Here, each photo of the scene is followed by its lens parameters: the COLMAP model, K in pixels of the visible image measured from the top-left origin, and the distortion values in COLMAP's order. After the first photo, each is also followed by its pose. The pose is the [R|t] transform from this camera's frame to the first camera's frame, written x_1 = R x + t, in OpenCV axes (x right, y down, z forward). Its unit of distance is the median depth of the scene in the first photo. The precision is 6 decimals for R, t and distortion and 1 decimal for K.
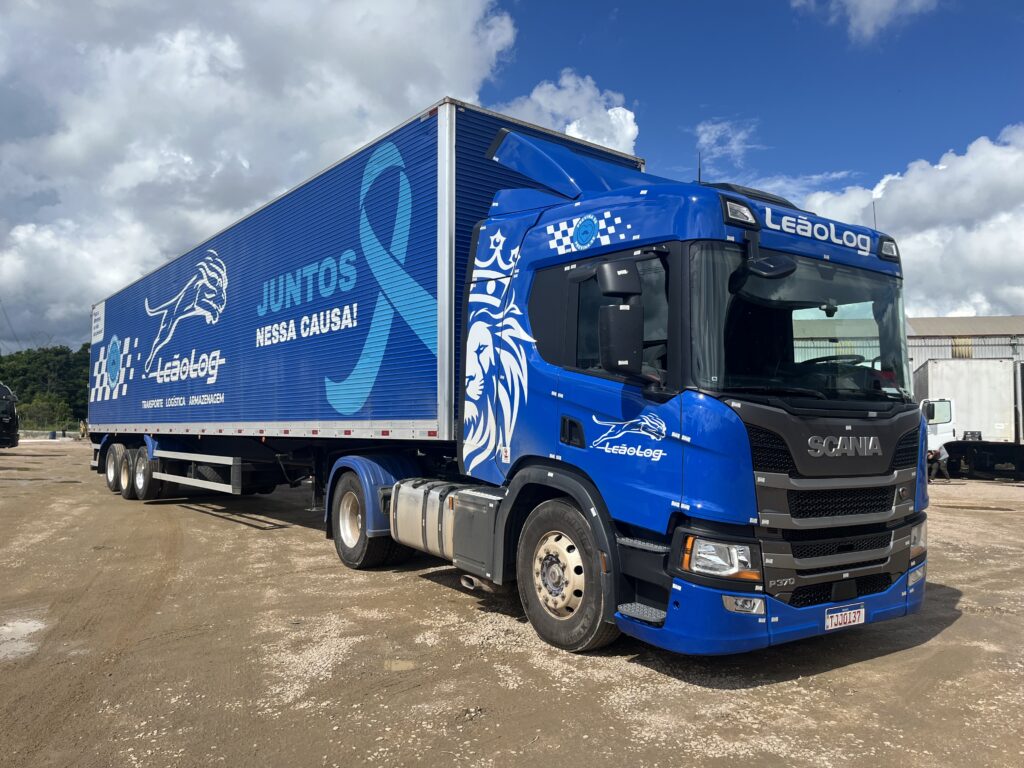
lens RADIAL K [[762.9, 0, 512.0], [0, 762.9, 384.0], [0, 0, 1]] dist [0.086171, -0.102495]
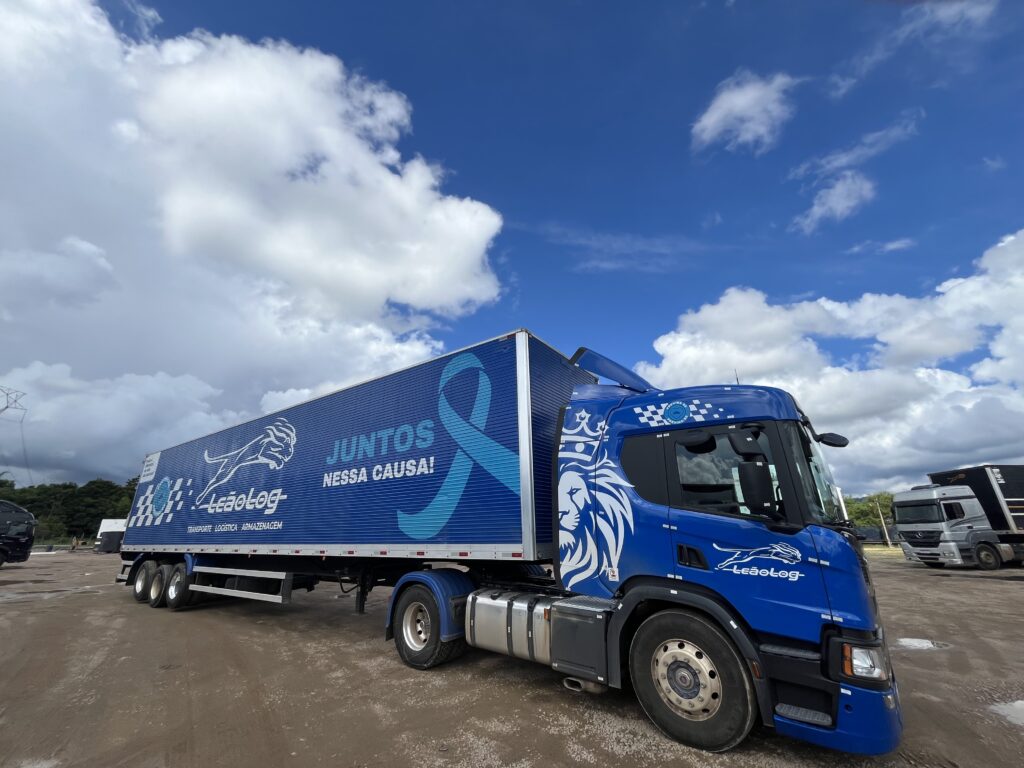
lens RADIAL K [[410.7, 0, 512.0], [0, 410.7, 384.0], [0, 0, 1]] dist [0.000480, -0.000160]
pose [[0.959440, 0.070868, 0.272861, -0.333620], [0.009373, 0.959333, -0.282120, -0.020776], [-0.281758, 0.273235, 0.919758, 0.254089]]
